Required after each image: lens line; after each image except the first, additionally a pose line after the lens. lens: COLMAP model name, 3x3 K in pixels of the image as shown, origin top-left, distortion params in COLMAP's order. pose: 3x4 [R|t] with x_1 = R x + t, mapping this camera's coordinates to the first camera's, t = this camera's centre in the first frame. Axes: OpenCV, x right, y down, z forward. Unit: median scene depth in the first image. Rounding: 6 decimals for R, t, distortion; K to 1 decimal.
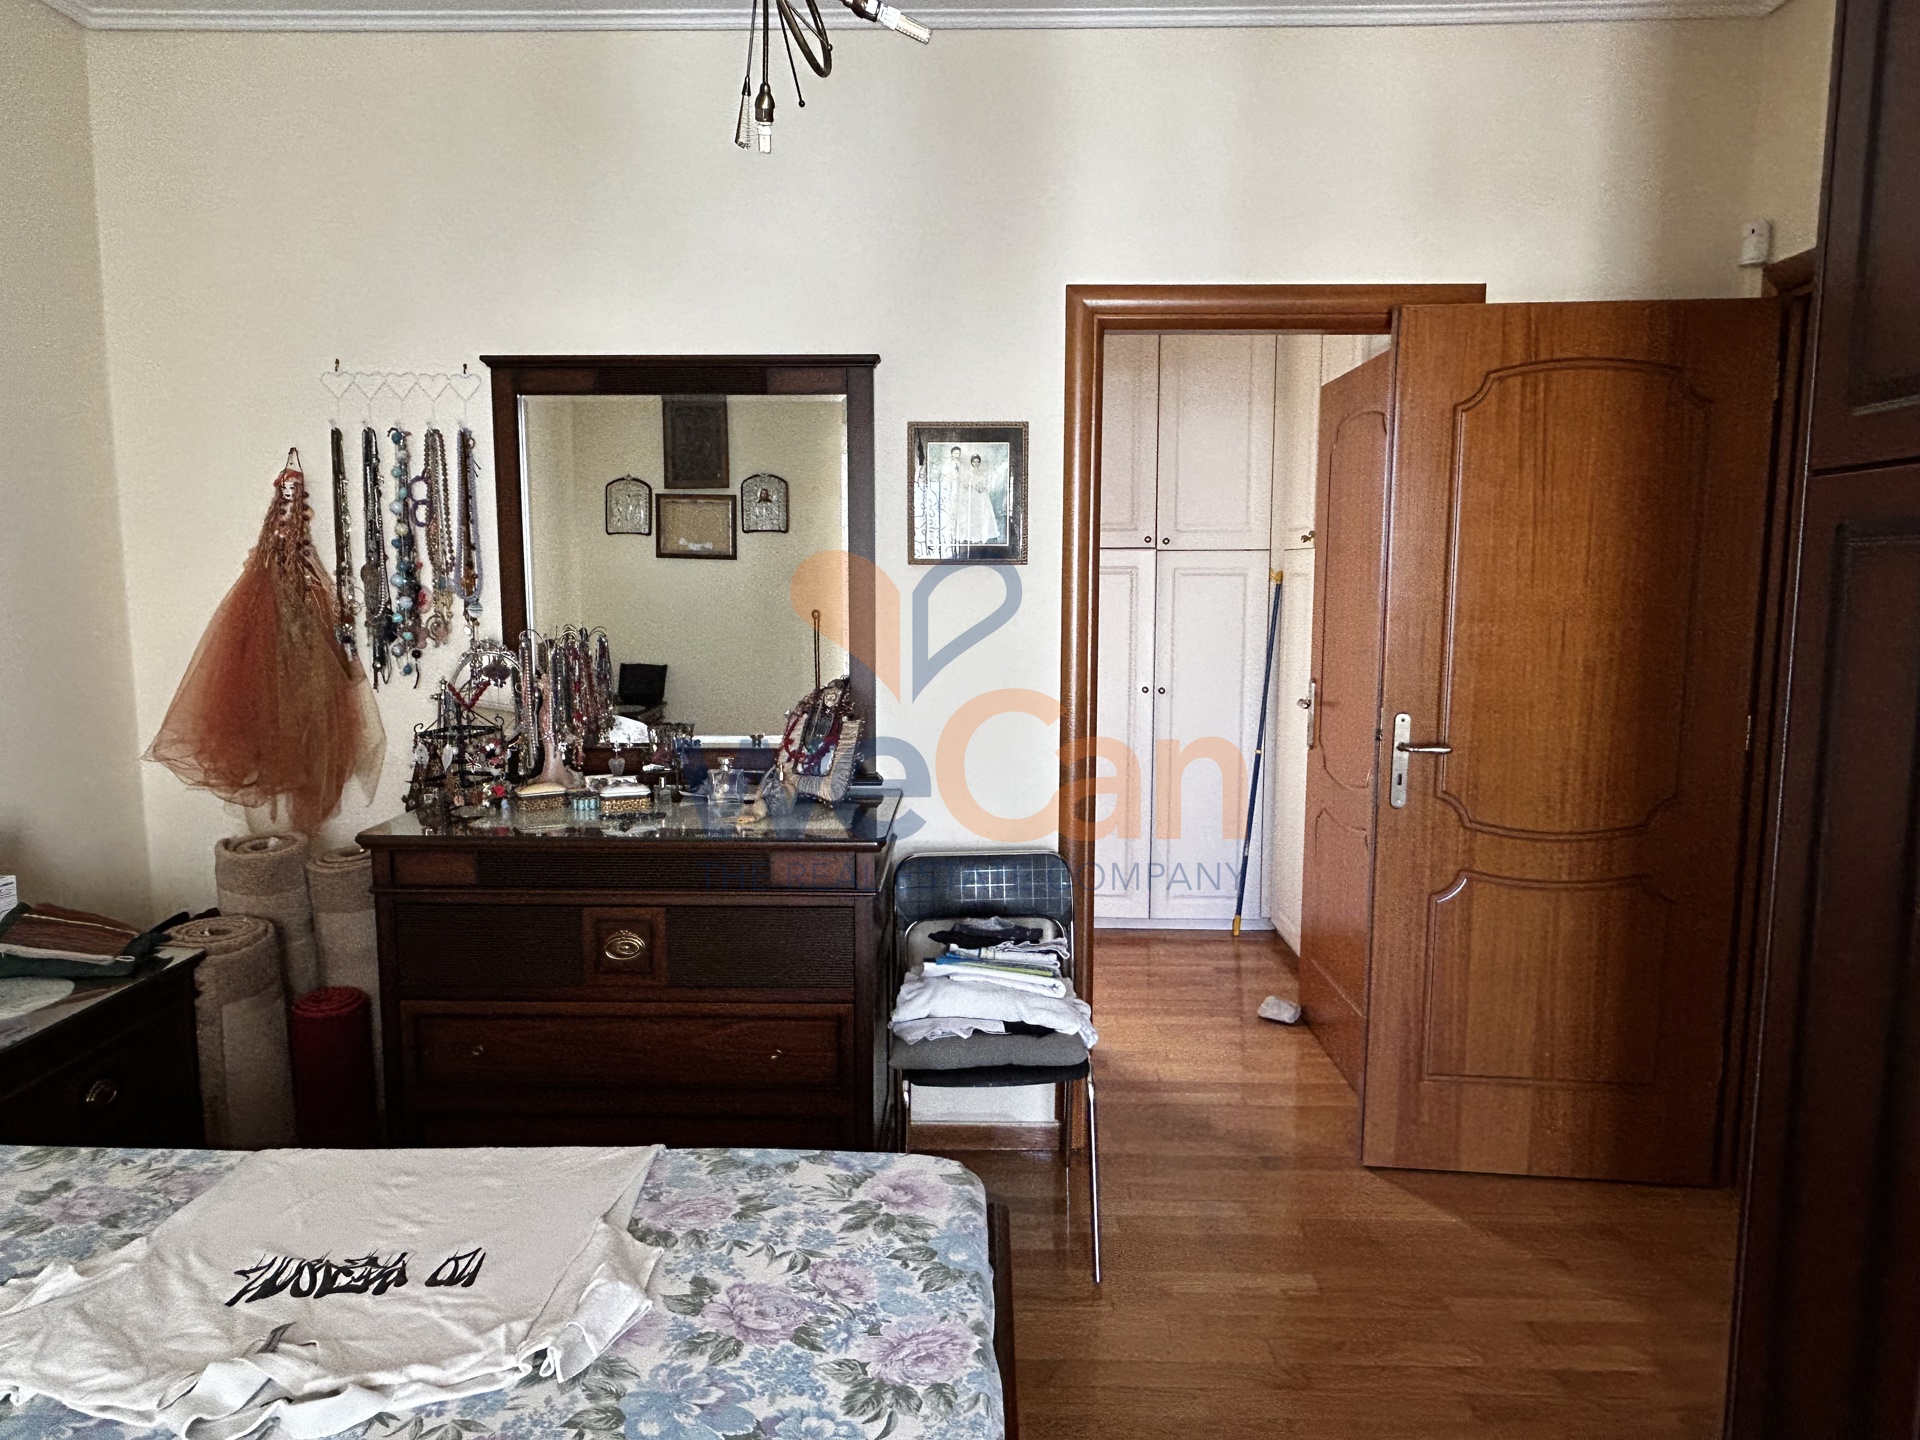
lens RADIAL K [[1222.4, 0, 960.0], [0, 1222.4, 713.8], [0, 0, 1]] dist [-0.003448, -0.000956]
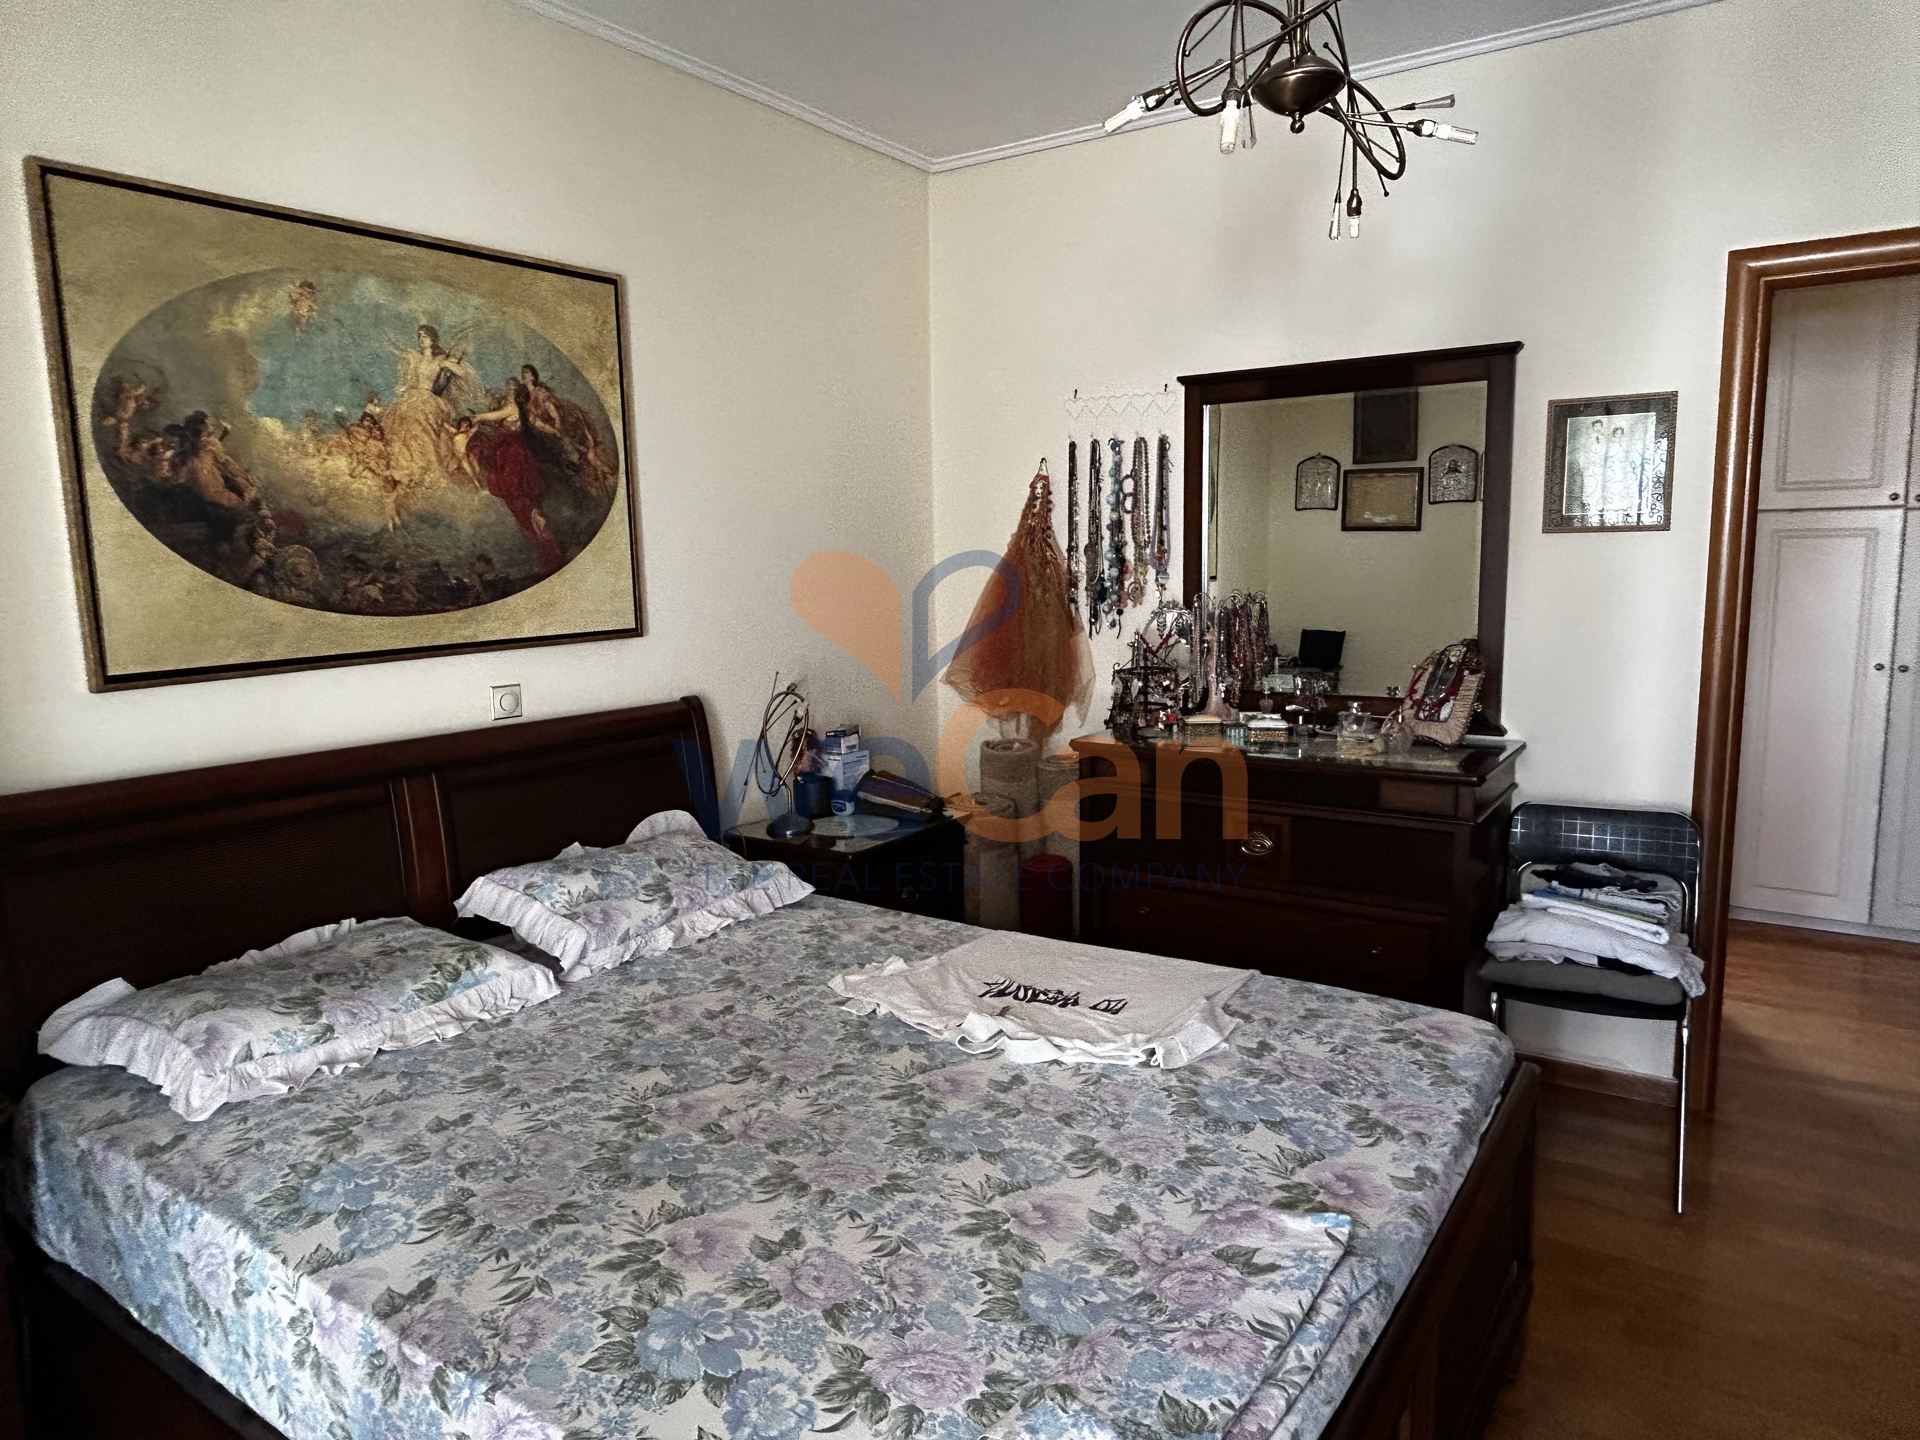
lens RADIAL K [[1222.4, 0, 920.5], [0, 1222.4, 720.7], [0, 0, 1]] dist [-0.003448, -0.000956]
pose [[0.828111, 0.060011, -0.557342, 0.123625], [-0.045215, 0.998164, 0.040293, 0.026536], [0.558737, -0.008167, 0.829305, -0.219838]]
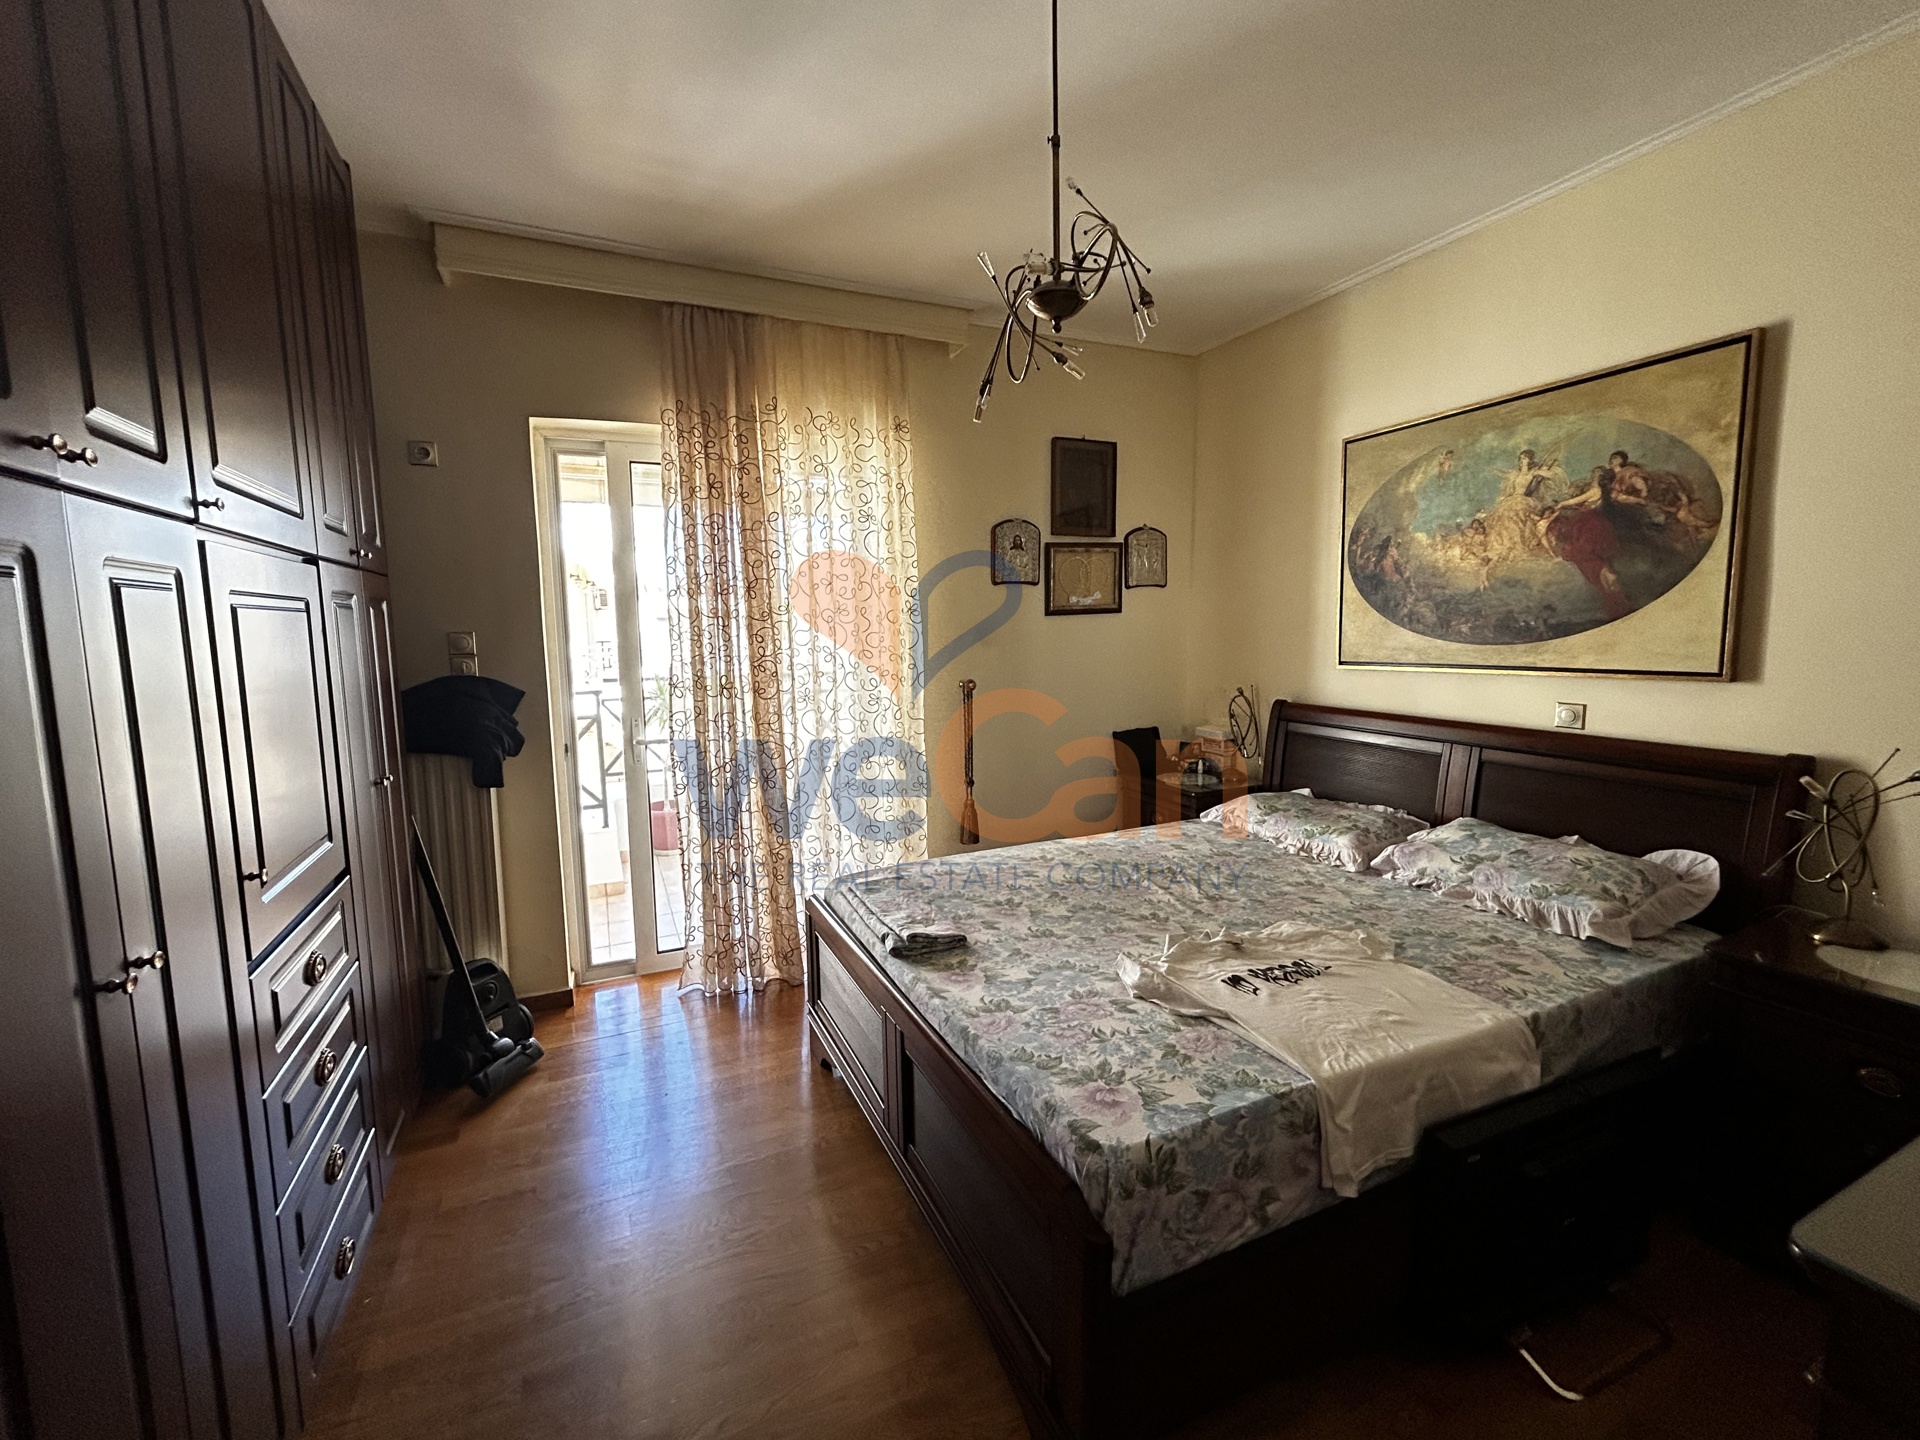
lens RADIAL K [[782.3, 0, 963.8], [0, 782.3, 708.1], [0, 0, 1]] dist [0.018241, 0.000305]
pose [[-0.890793, 0.061467, -0.450232, 0.268154], [-0.038855, 0.976877, 0.210243, -0.108041], [0.452744, 0.204777, -0.867807, 0.973892]]
